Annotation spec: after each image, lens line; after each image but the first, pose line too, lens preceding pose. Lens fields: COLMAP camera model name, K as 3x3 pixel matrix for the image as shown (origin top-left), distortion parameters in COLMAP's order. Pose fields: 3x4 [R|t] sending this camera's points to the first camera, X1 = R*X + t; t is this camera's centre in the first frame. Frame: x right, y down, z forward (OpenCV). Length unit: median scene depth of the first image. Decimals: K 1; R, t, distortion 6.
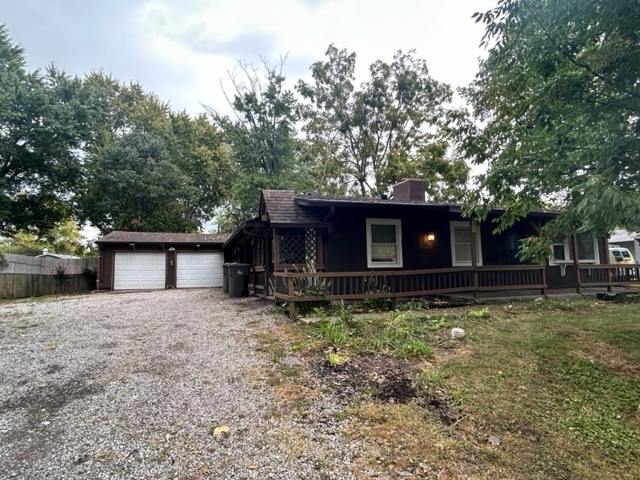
lens RADIAL K [[354.1, 0, 320.1], [0, 354.1, 240.0], [0, 0, 1]] dist [-0.001825, -0.000033]
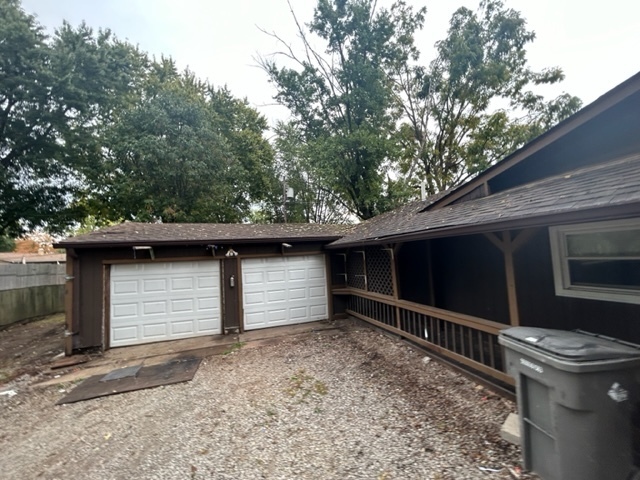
lens RADIAL K [[256.3, 0, 320.1], [0, 256.3, 240.6], [0, 0, 1]] dist [0.000200, 0.000318]
pose [[0.999591, -0.027895, 0.006317, -0.225056], [0.027683, 0.999120, 0.031507, 0.000374], [-0.007190, -0.031319, 0.999484, 0.487100]]
